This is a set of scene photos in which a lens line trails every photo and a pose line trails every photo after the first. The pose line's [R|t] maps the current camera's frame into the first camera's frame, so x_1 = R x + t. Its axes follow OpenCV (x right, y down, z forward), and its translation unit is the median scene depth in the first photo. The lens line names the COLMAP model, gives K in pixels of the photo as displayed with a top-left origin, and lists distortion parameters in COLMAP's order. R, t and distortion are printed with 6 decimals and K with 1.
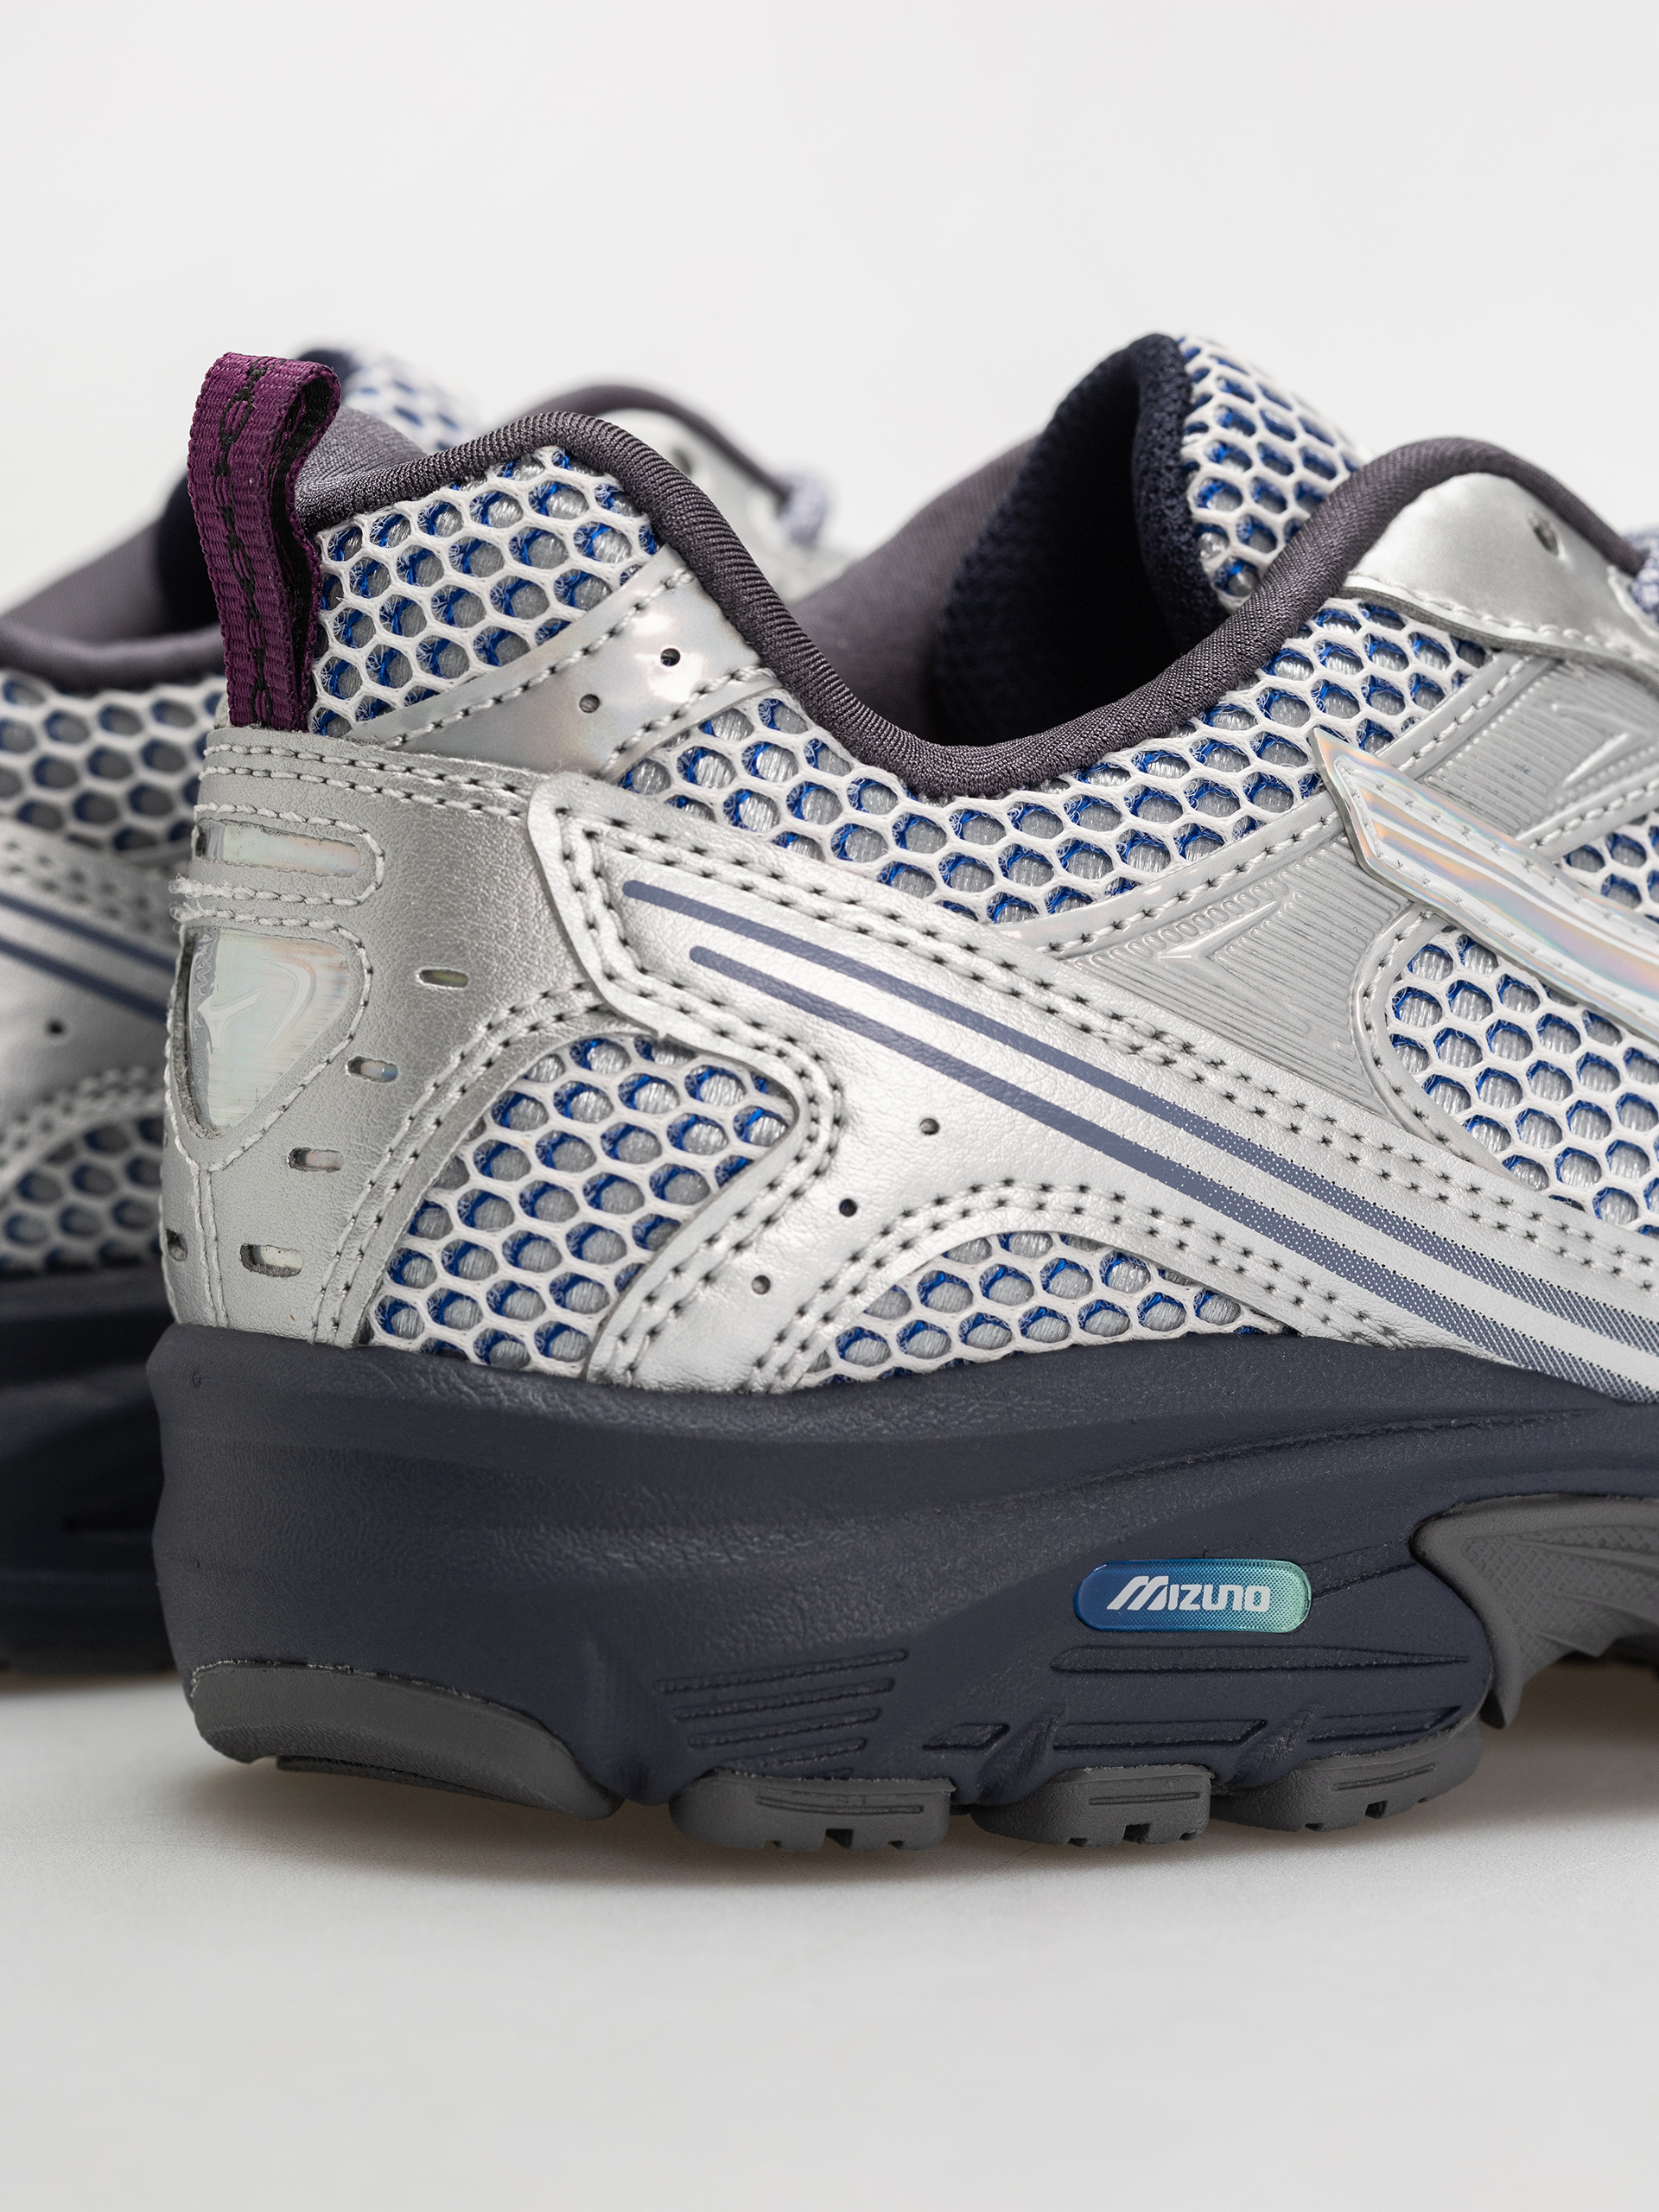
lens RADIAL K [[7204.8, 0, 829.5], [0, 7204.8, 1106.0], [0, 0, 1]] dist [0.088067, 0.891479]
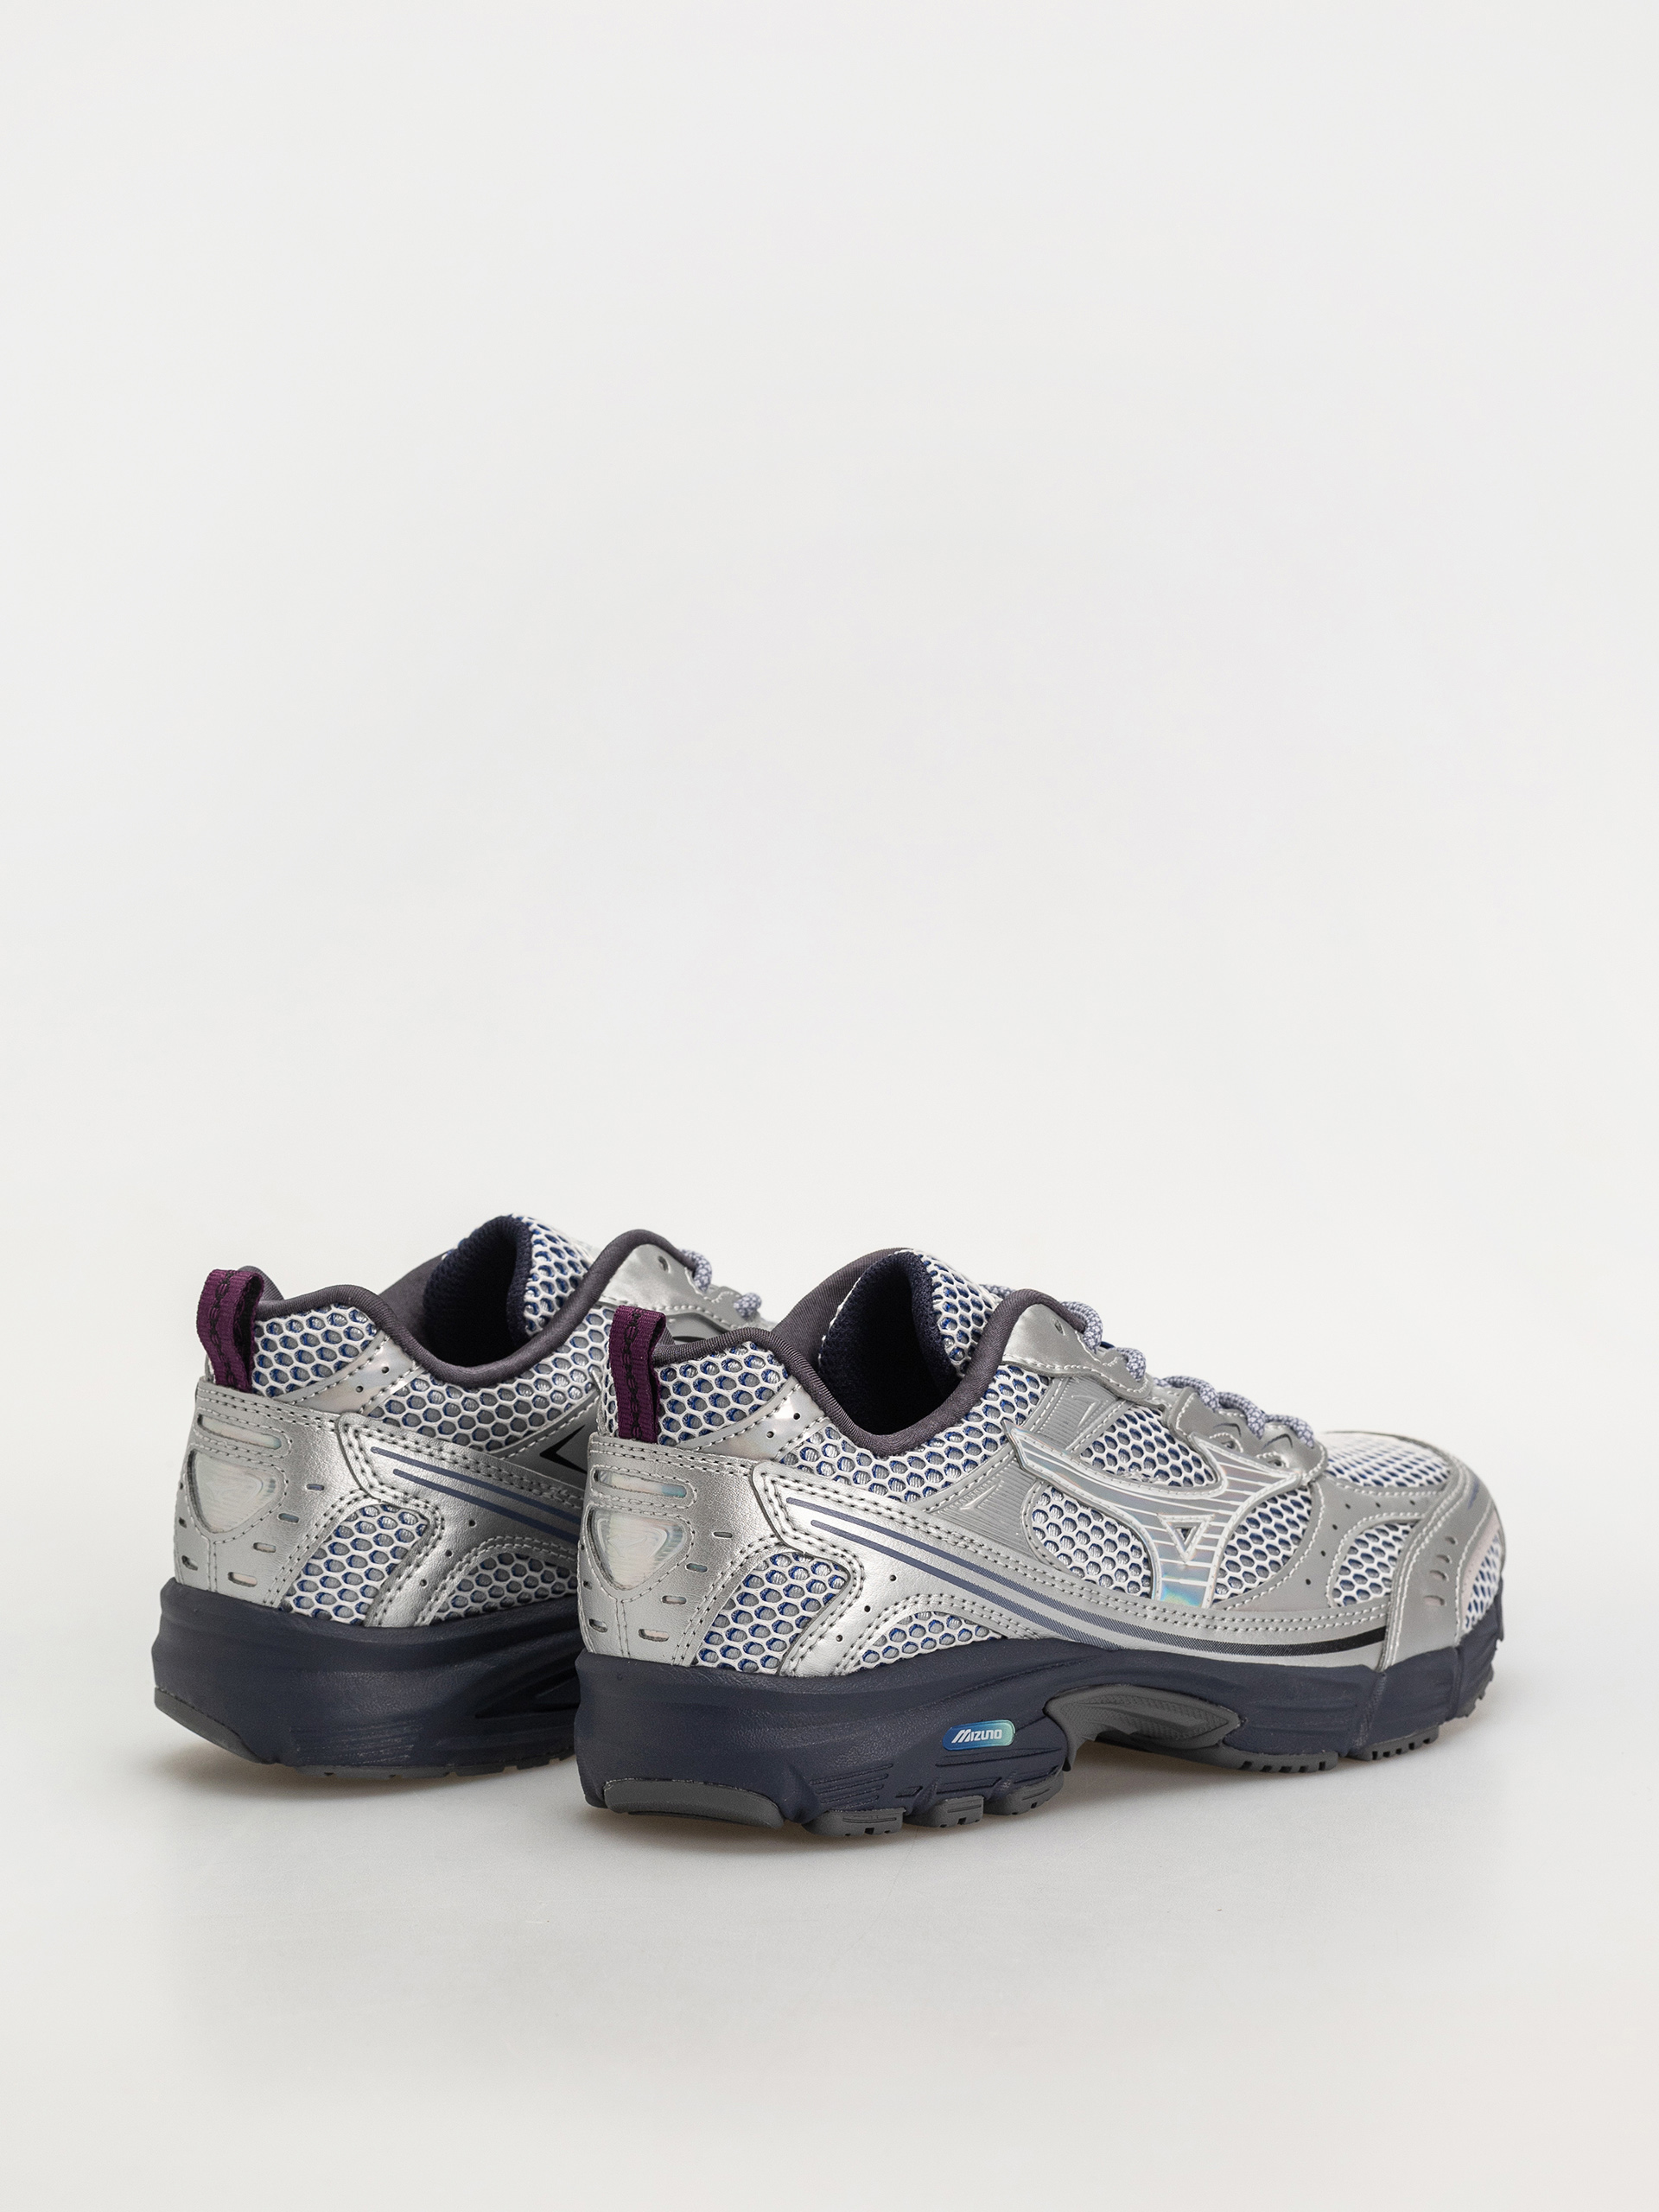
lens RADIAL K [[7204.8, 0, 829.5], [0, 7204.8, 1106.0], [0, 0, 1]] dist [0.088067, 0.891479]
pose [[0.973308, -0.040650, 0.225875, -0.631931], [0.032769, 0.998720, 0.038533, -0.287548], [-0.227153, -0.030103, 0.973394, -1.715388]]
